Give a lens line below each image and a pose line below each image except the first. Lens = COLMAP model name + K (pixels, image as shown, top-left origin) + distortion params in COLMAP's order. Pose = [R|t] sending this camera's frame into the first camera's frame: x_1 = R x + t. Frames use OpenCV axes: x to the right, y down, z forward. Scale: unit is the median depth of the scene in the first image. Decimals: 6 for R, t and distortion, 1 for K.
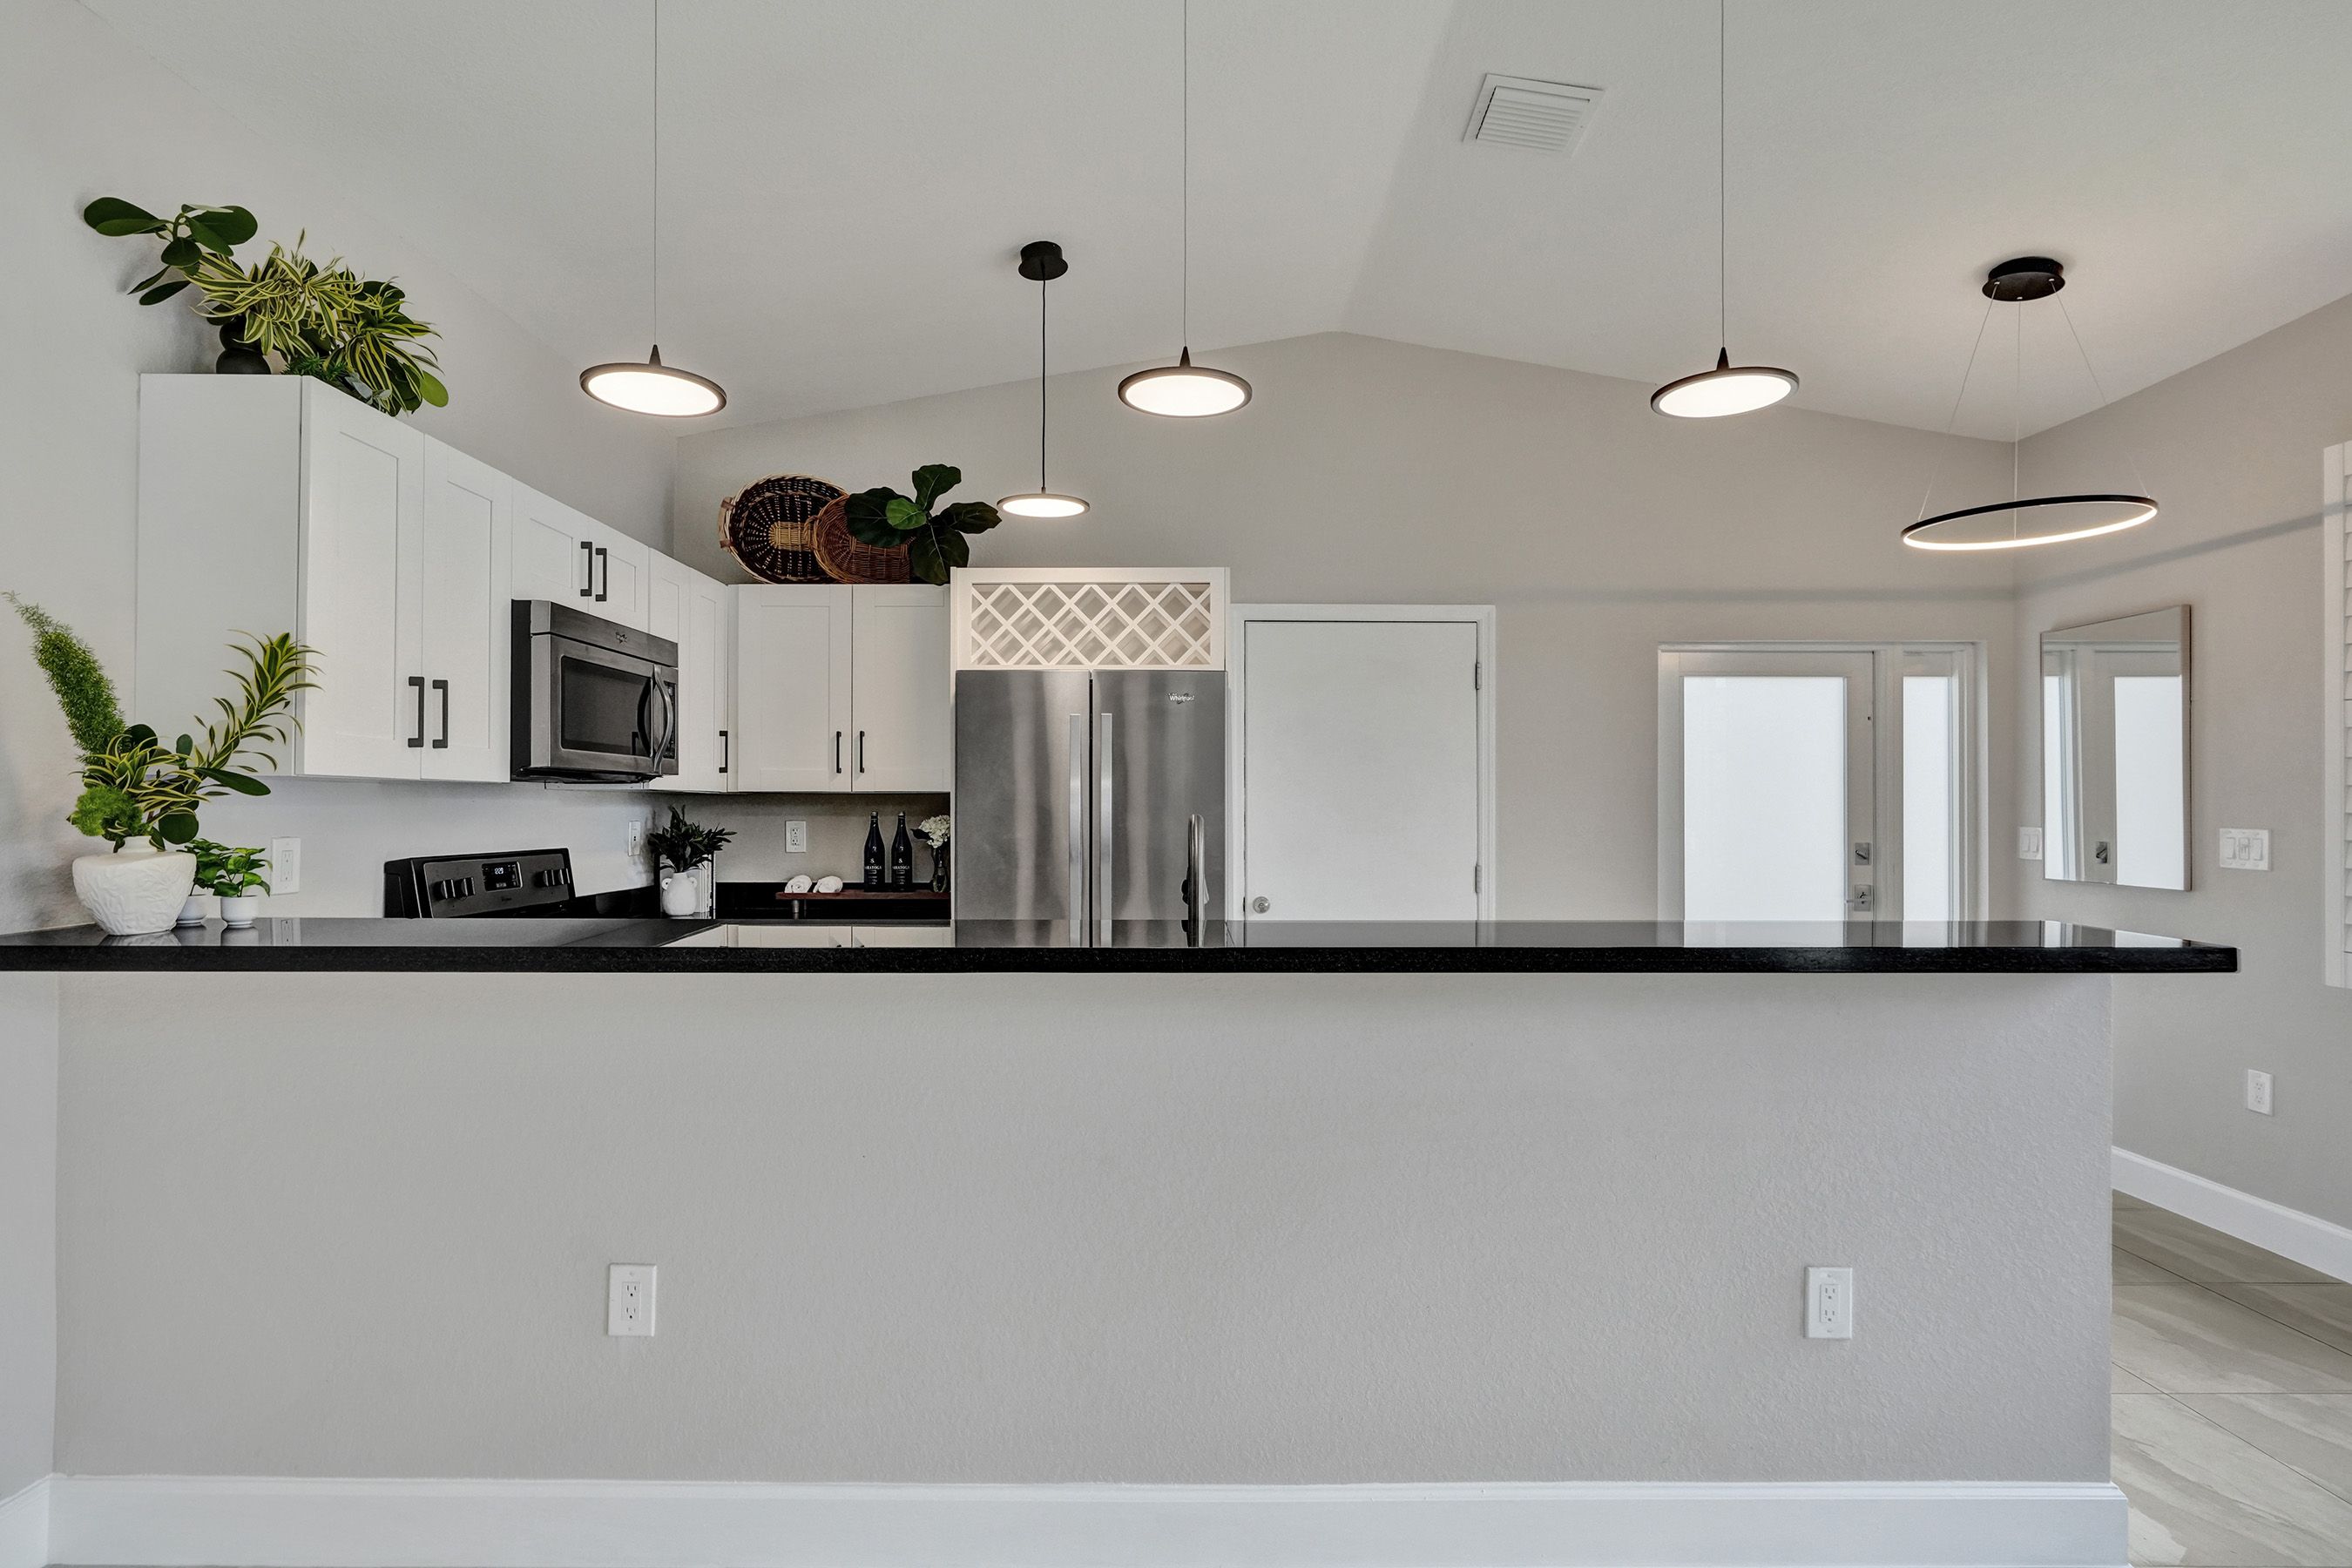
lens RADIAL K [[1178.1, 0, 1175.1], [0, 1178.1, 800.5], [0, 0, 1]] dist [-0.002338, 0.007296]
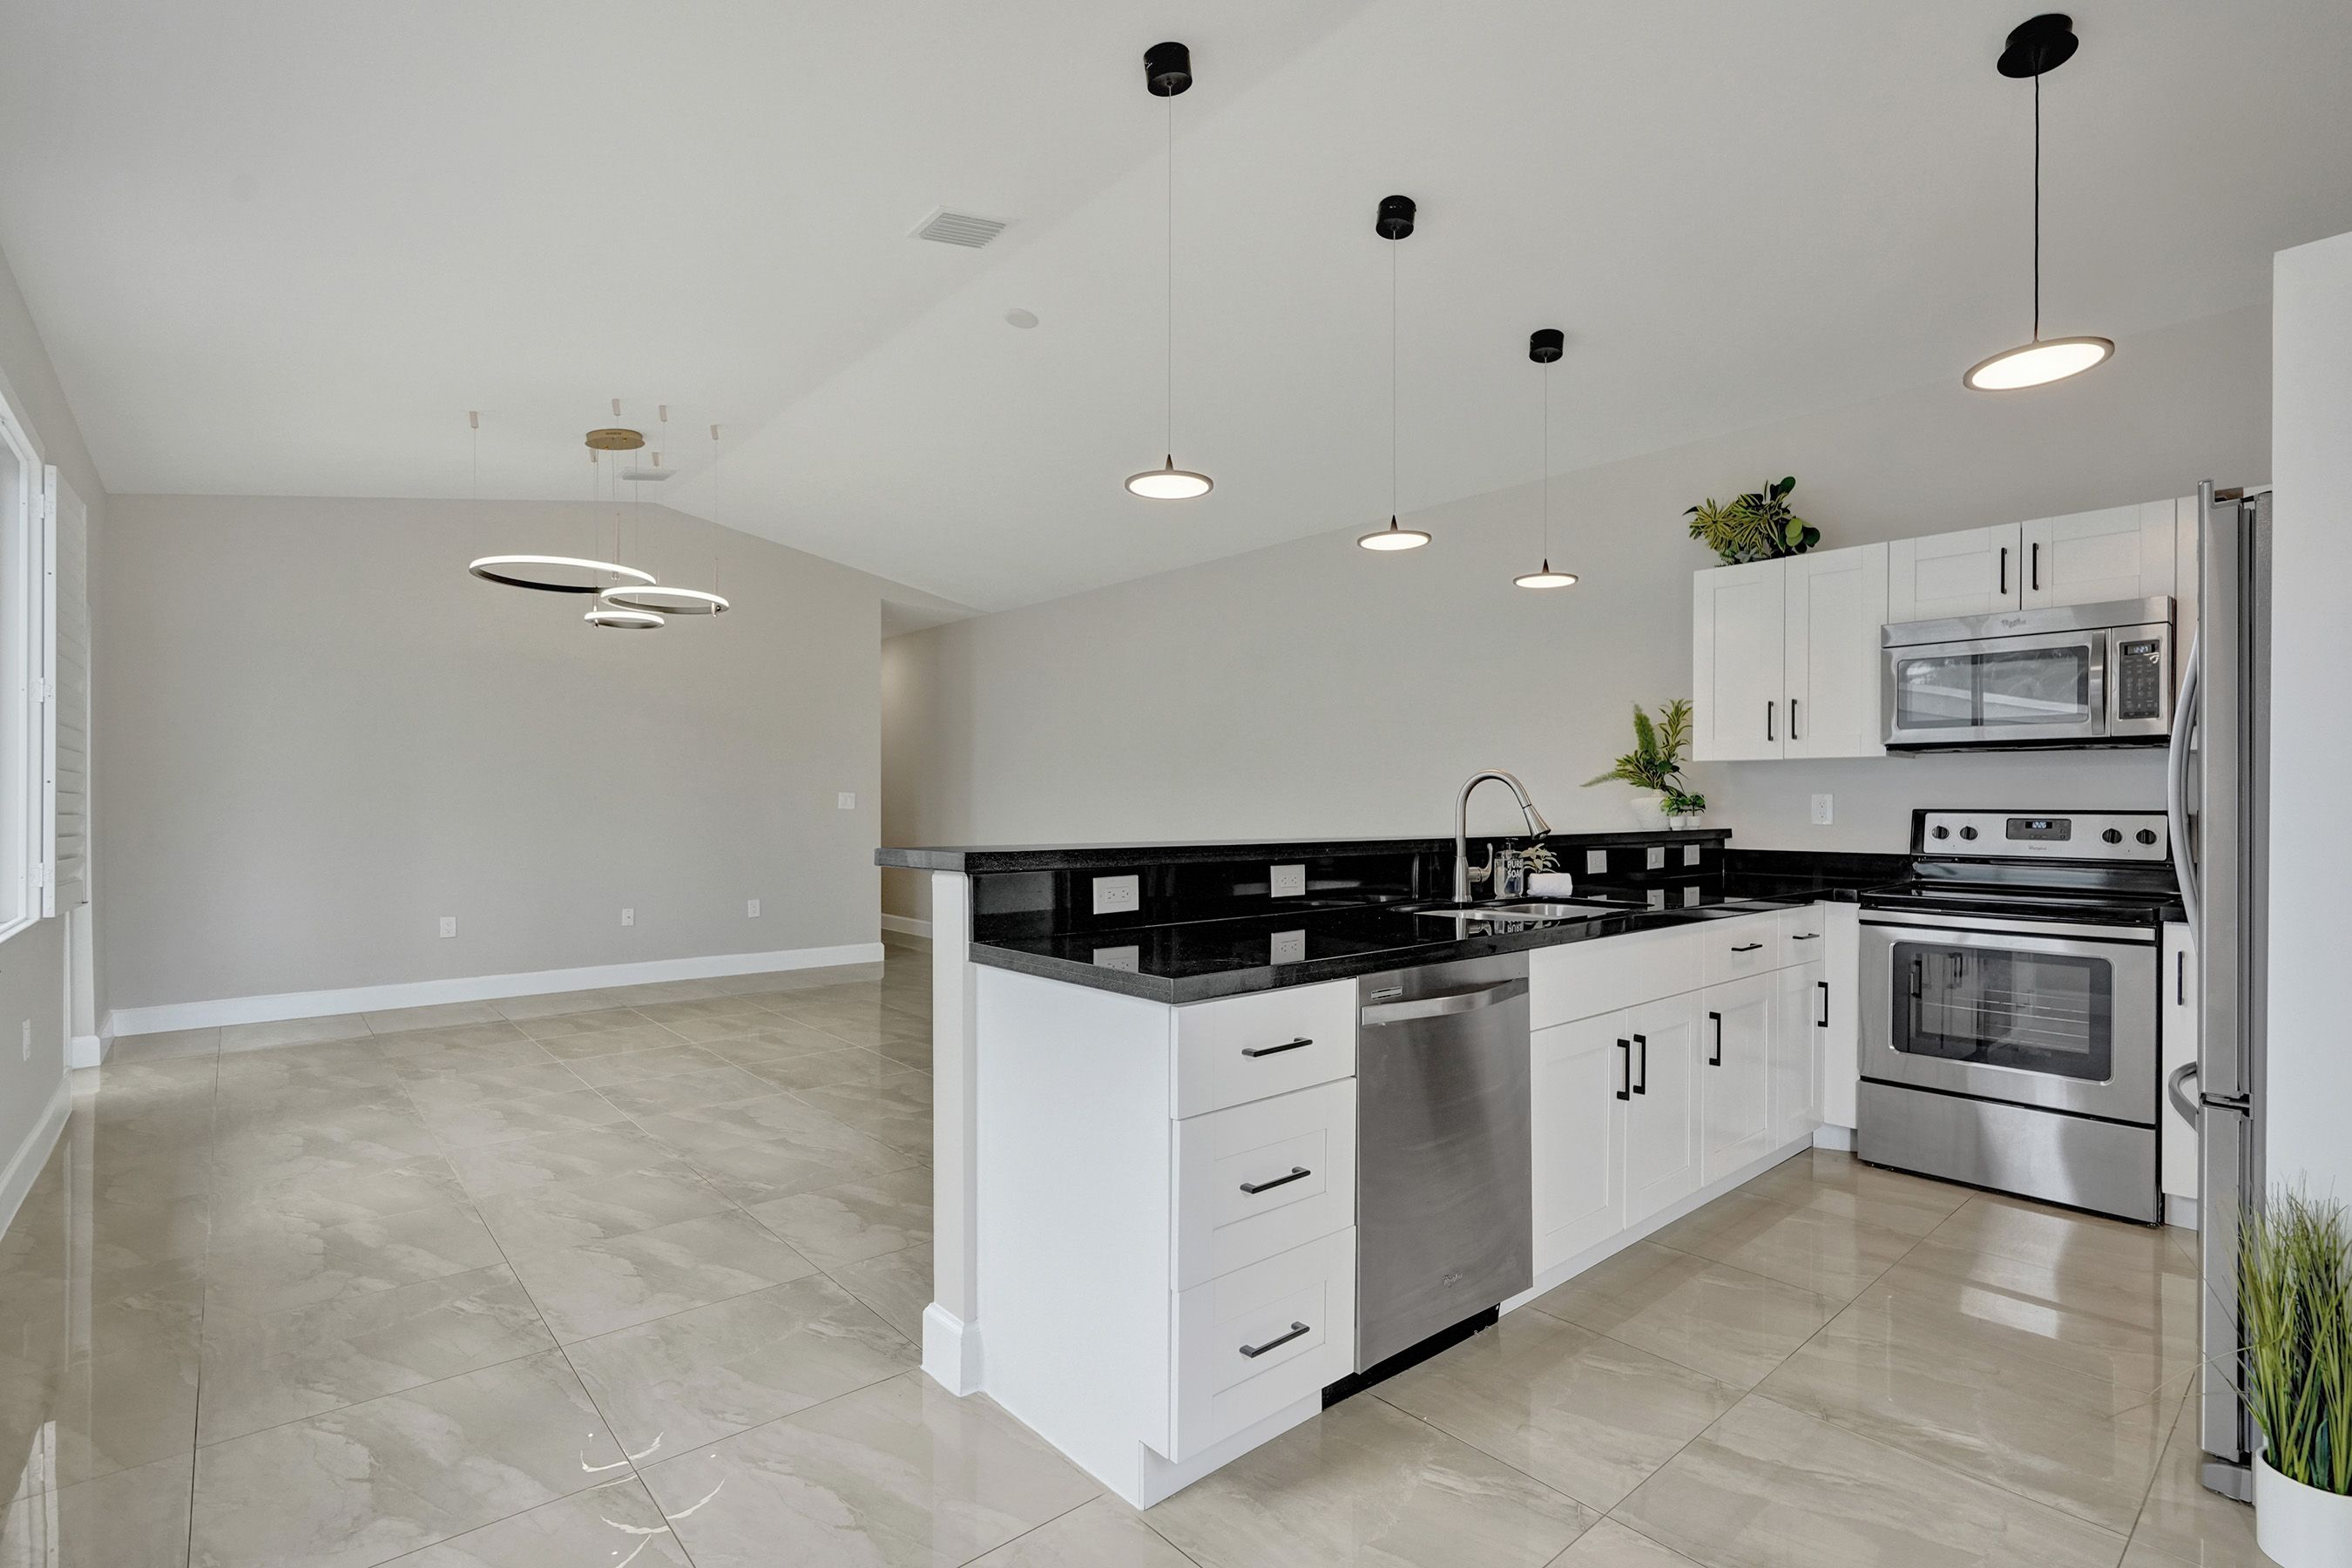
lens RADIAL K [[1097.3, 0, 1186.4], [0, 1097.3, 801.2], [0, 0, 1]] dist [-0.001601, 0.000985]
pose [[-0.749257, -0.002895, -0.662273, 0.723909], [0.001568, 0.999980, -0.006146, 0.035806], [0.662277, -0.005643, -0.749237, 1.088353]]
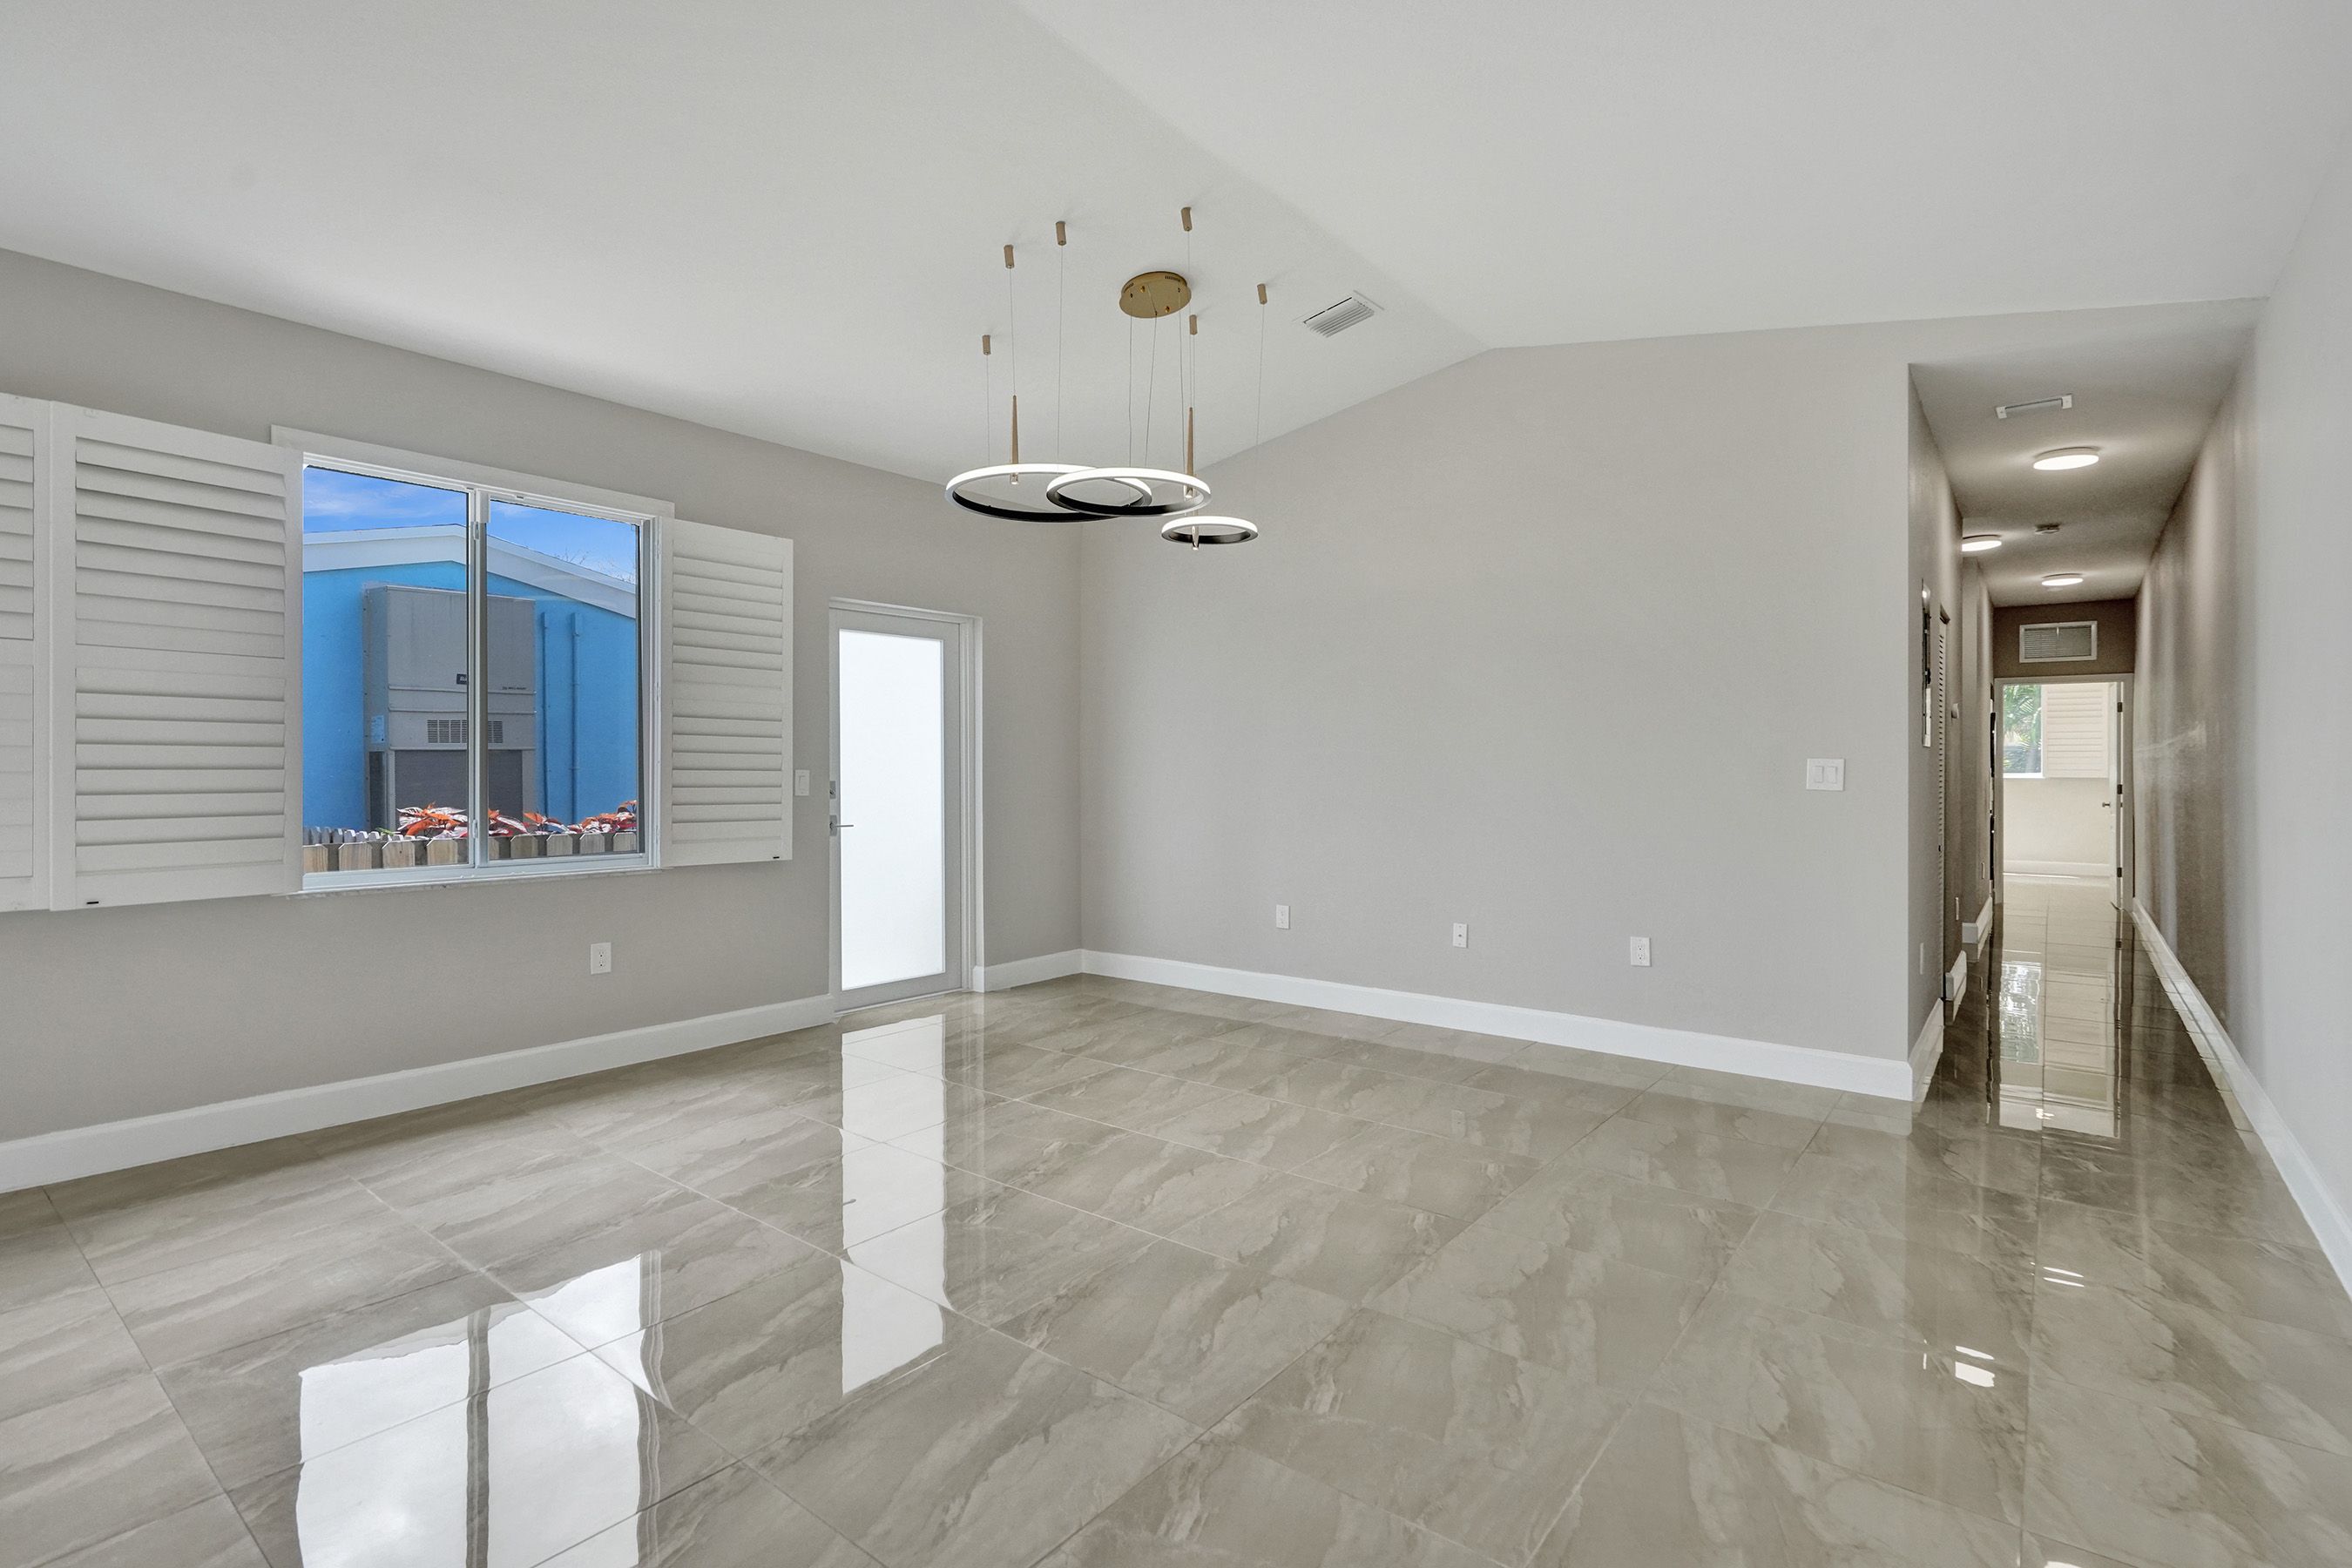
lens RADIAL K [[1109.8, 0, 1171.2], [0, 1109.8, 776.4], [0, 0, 1]] dist [-0.004453, -0.001030]
pose [[-0.784368, -0.003126, 0.620288, -0.371450], [-0.003727, 0.999993, 0.000328, 0.025845], [-0.620285, -0.002054, -0.784374, 0.345733]]
